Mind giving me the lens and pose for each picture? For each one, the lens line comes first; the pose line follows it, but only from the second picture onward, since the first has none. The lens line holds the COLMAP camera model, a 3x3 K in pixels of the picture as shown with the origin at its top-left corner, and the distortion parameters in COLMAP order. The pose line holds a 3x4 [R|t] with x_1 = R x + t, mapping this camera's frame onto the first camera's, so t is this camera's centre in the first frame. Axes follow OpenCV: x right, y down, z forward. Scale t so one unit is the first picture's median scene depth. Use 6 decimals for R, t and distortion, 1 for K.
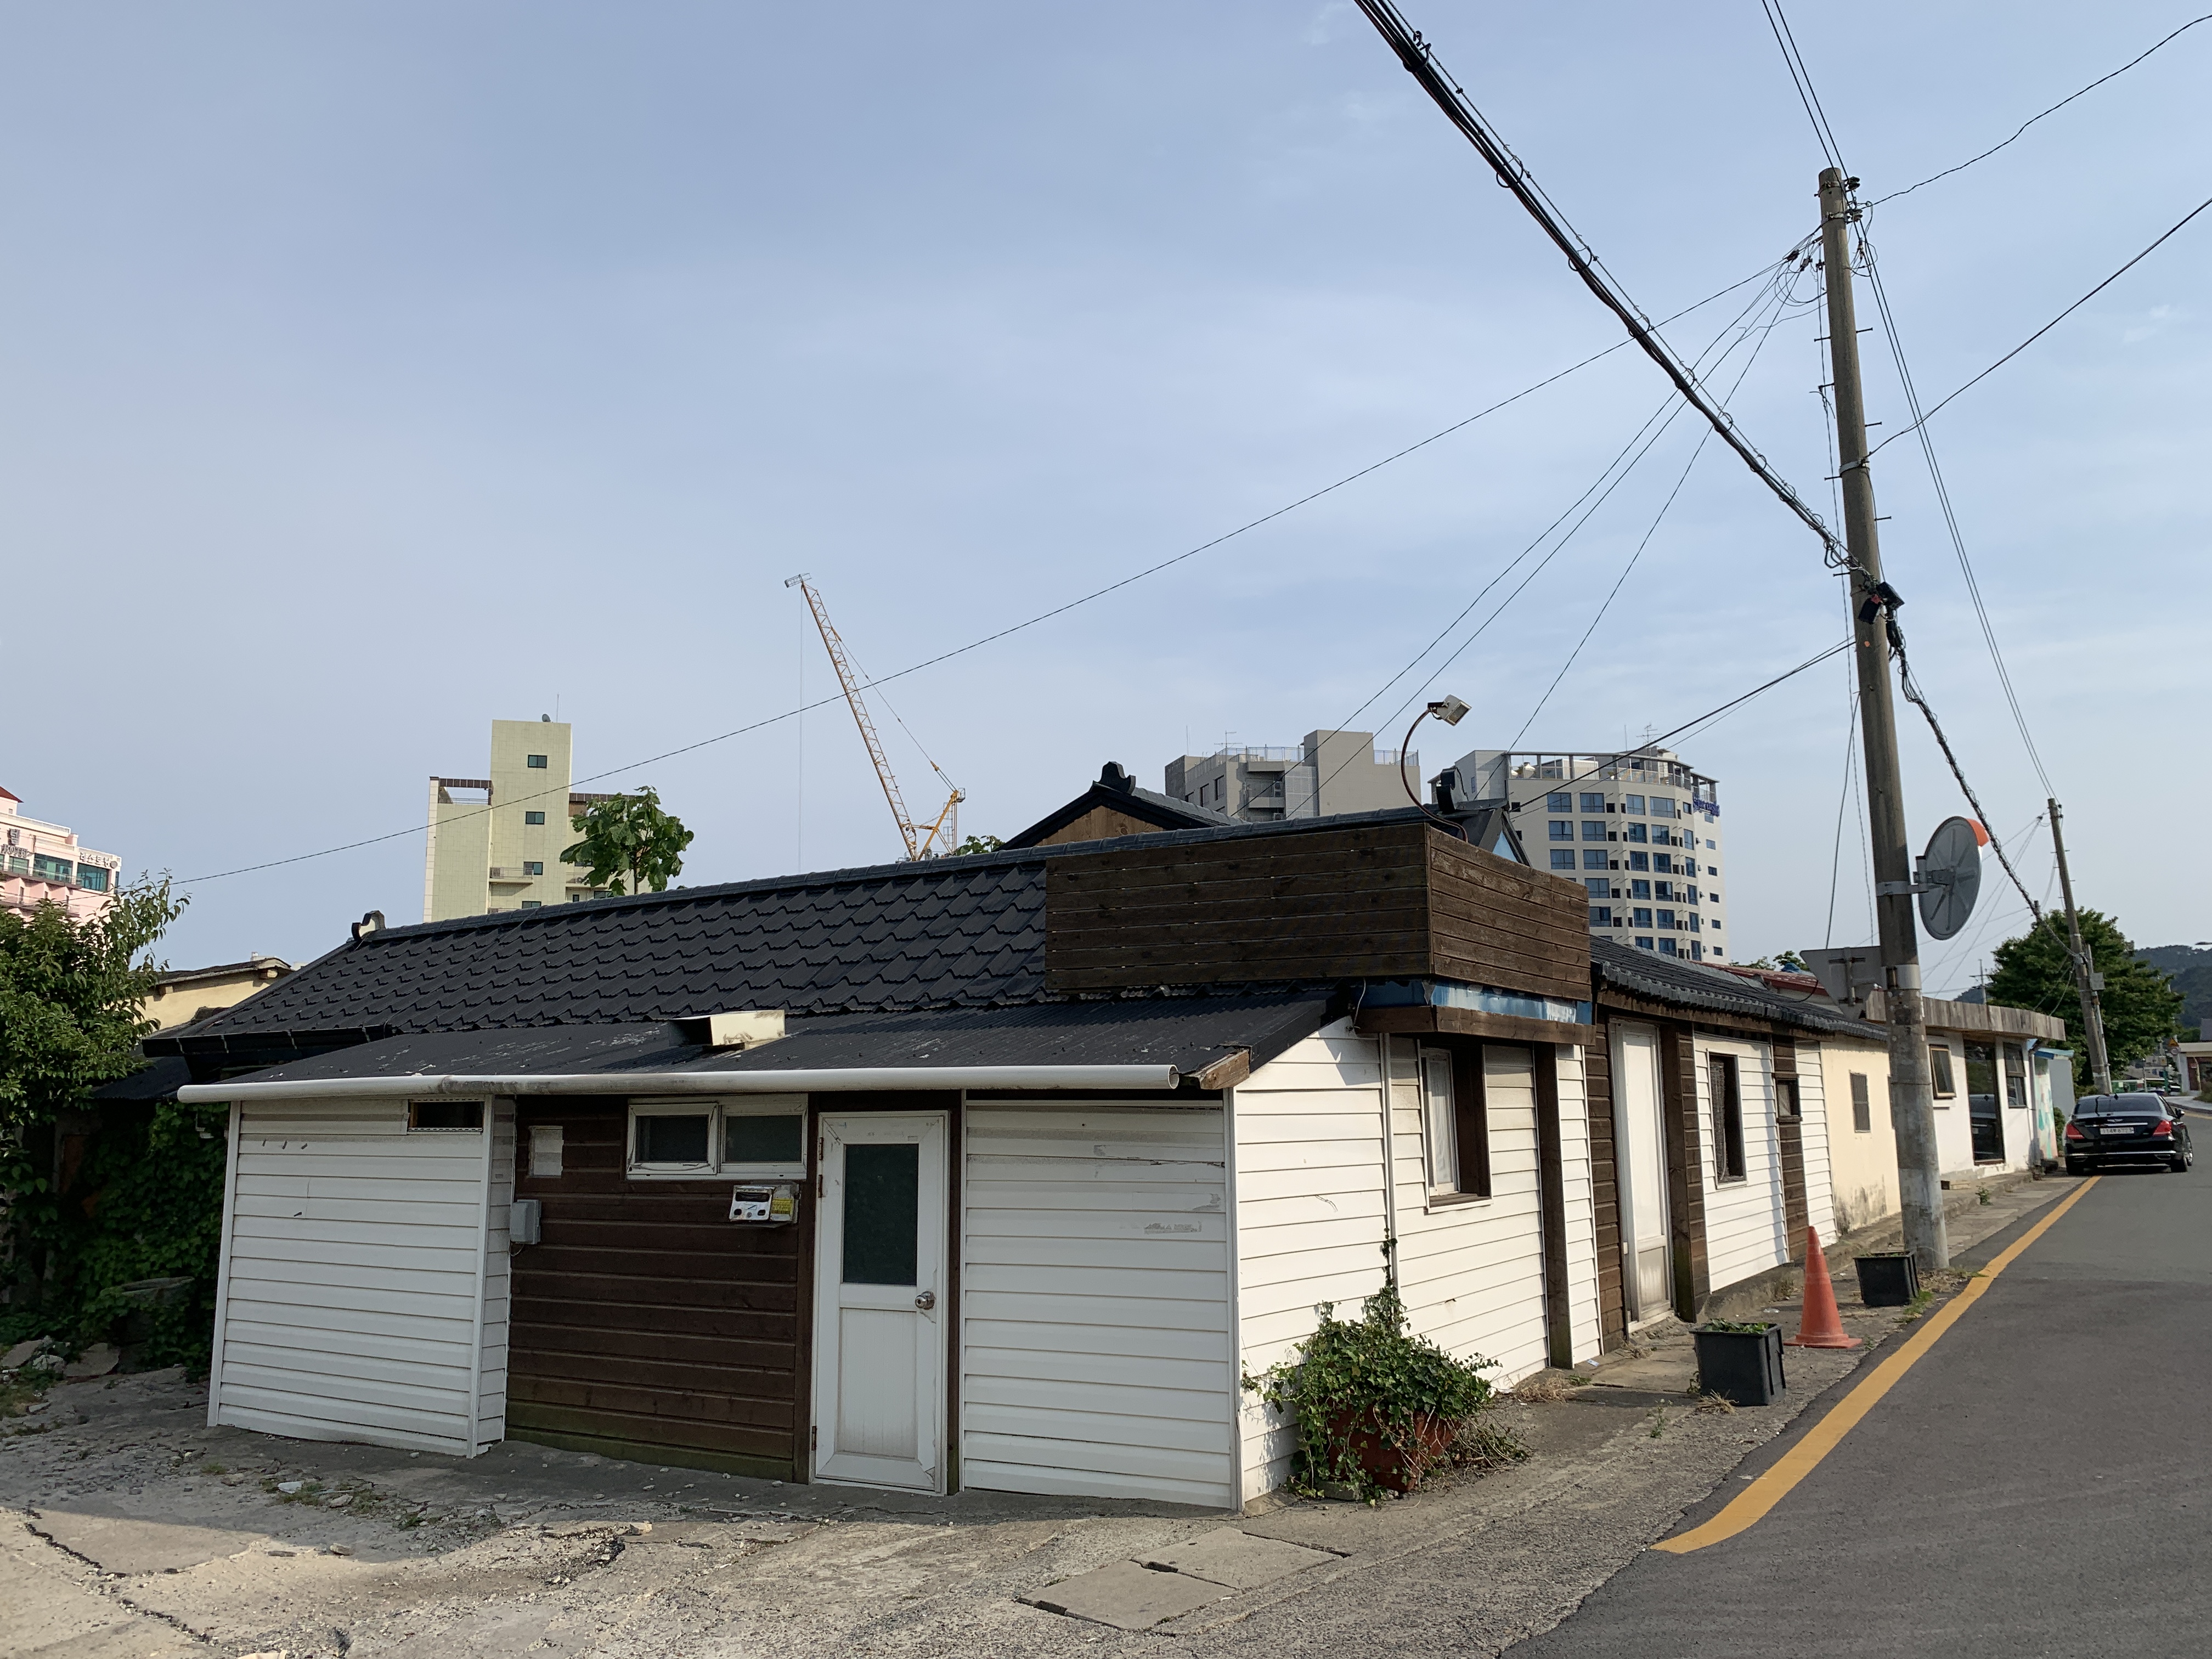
lens RADIAL K [[1698.0, 0, 1106.0], [0, 1698.0, 829.5], [0, 0, 1]] dist [-0.007005, -0.004831]
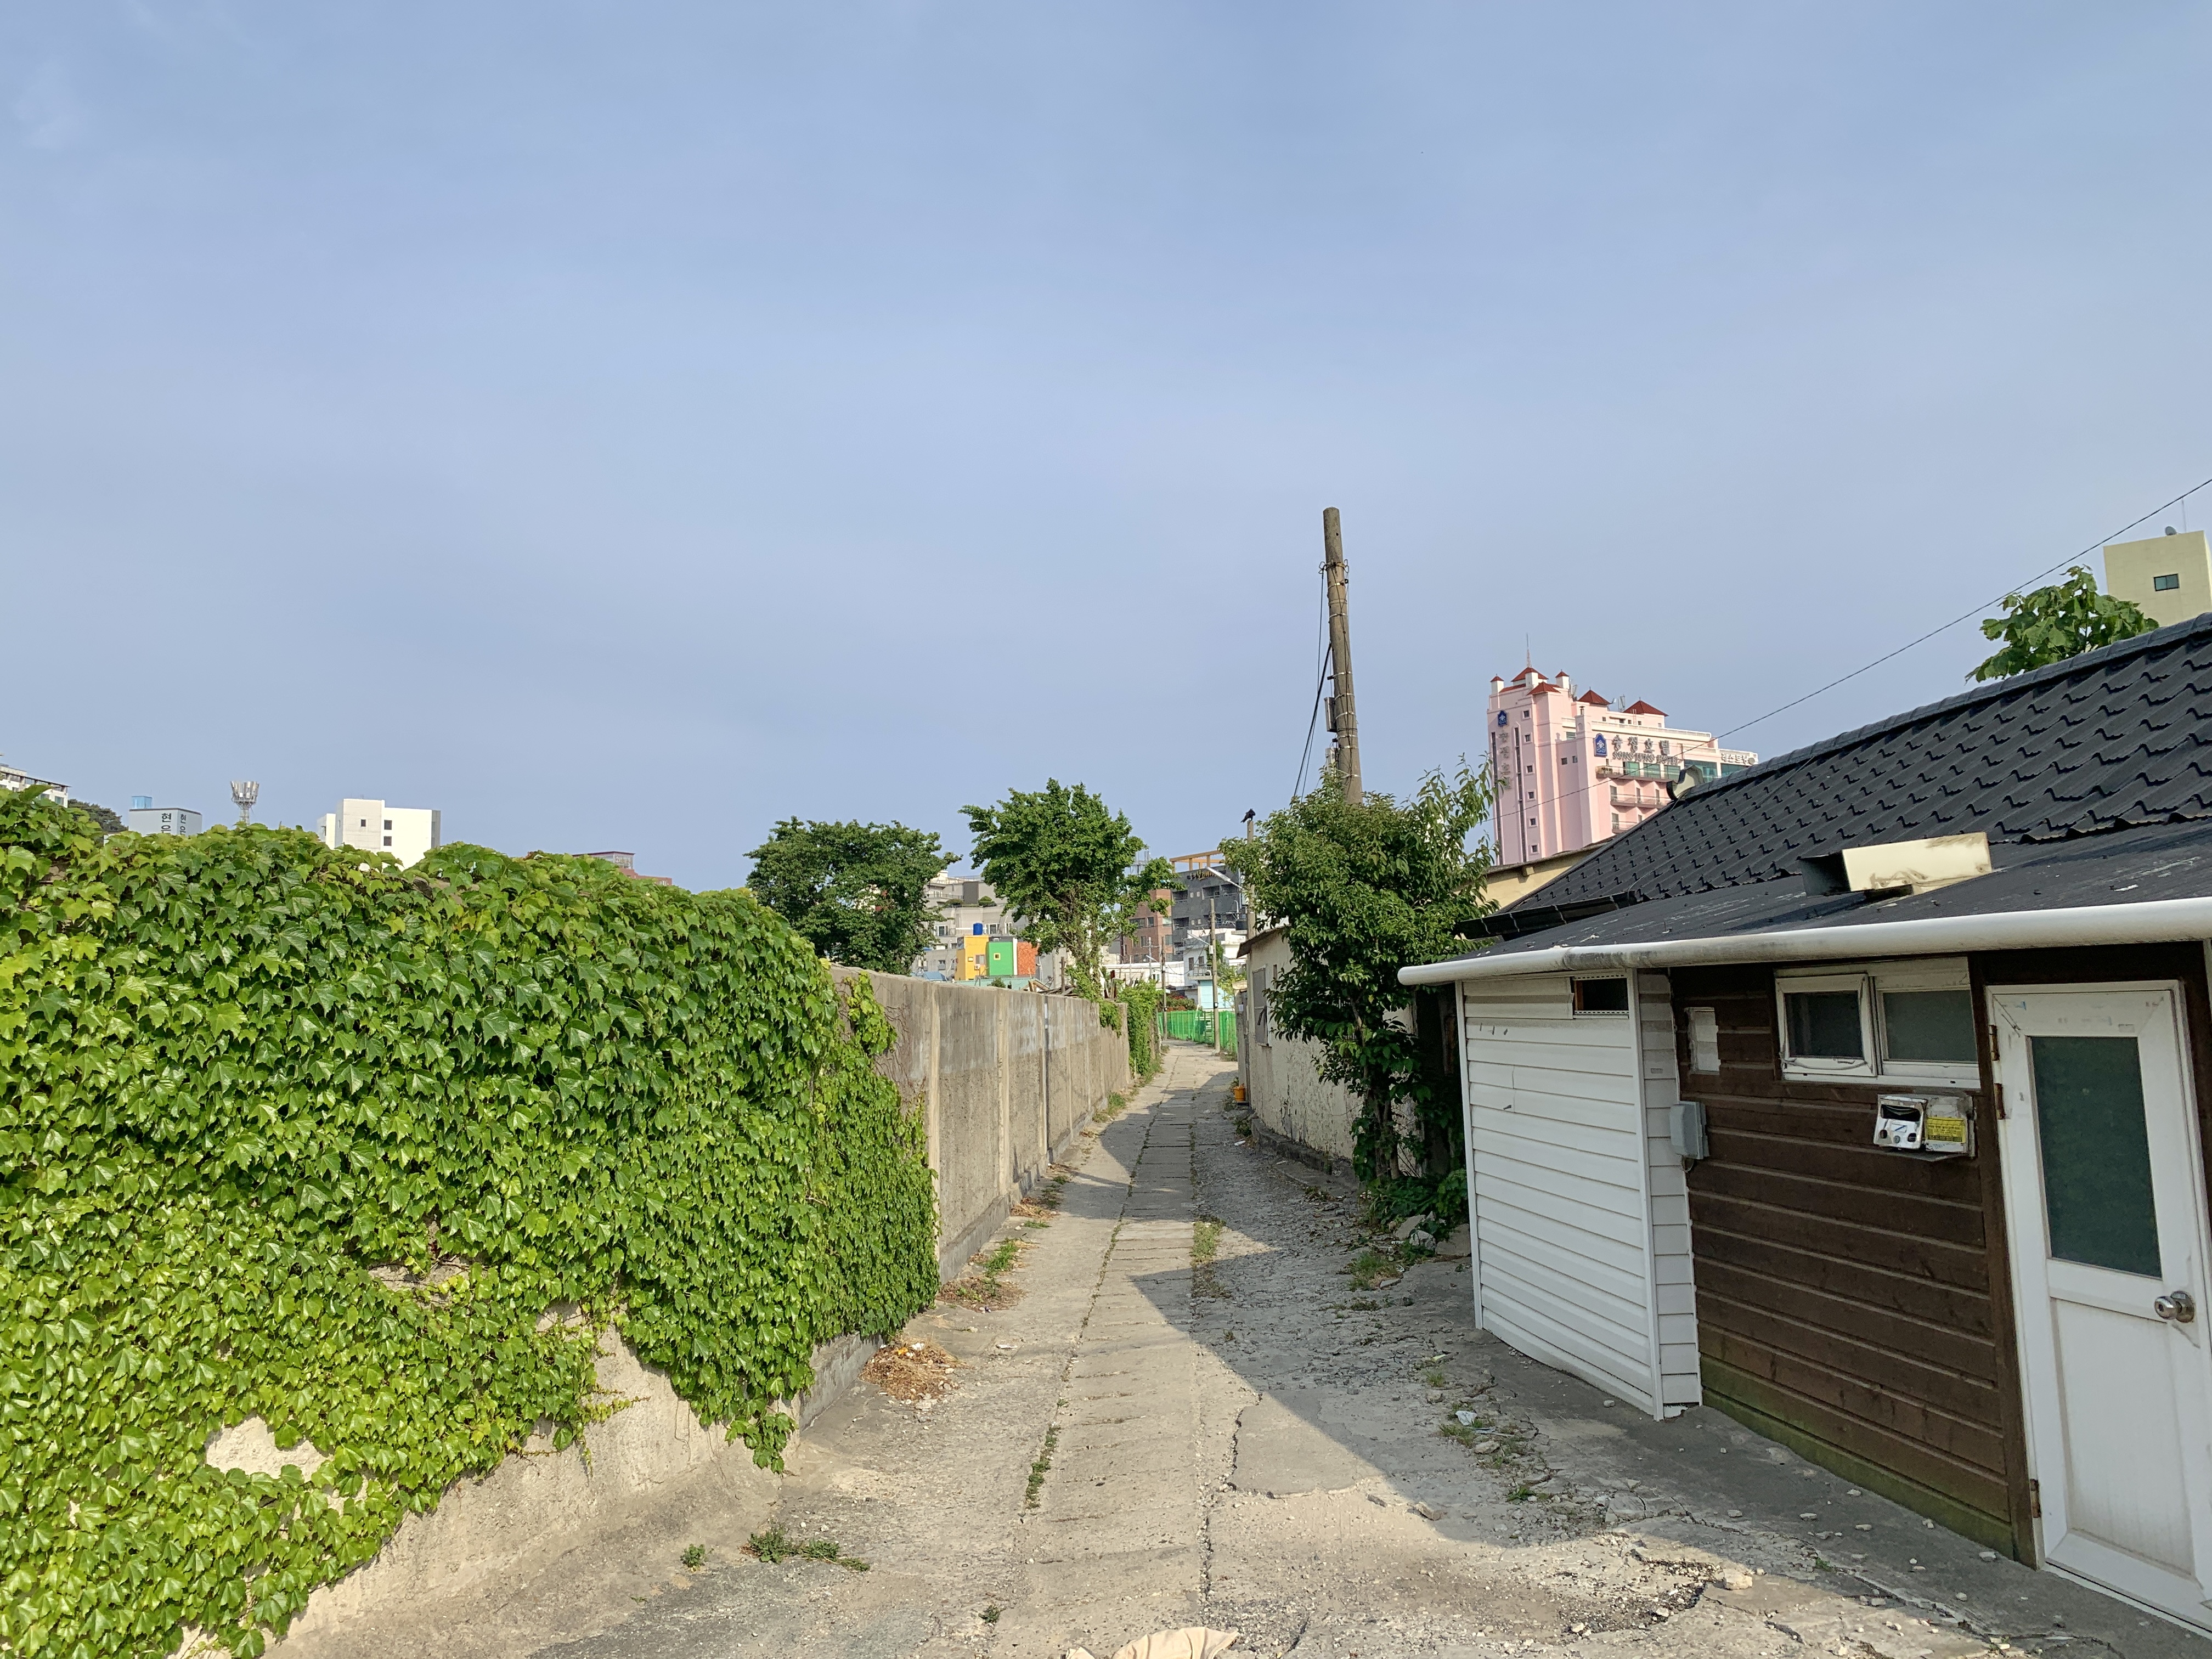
lens RADIAL K [[1709.9, 0, 1106.0], [0, 1709.9, 829.5], [0, 0, 1]] dist [0.091933, -0.077953]
pose [[0.628628, -0.089292, -0.772563, 0.124987], [0.146067, 0.989264, 0.004515, 0.054502], [0.763866, -0.115684, 0.634922, 0.321342]]
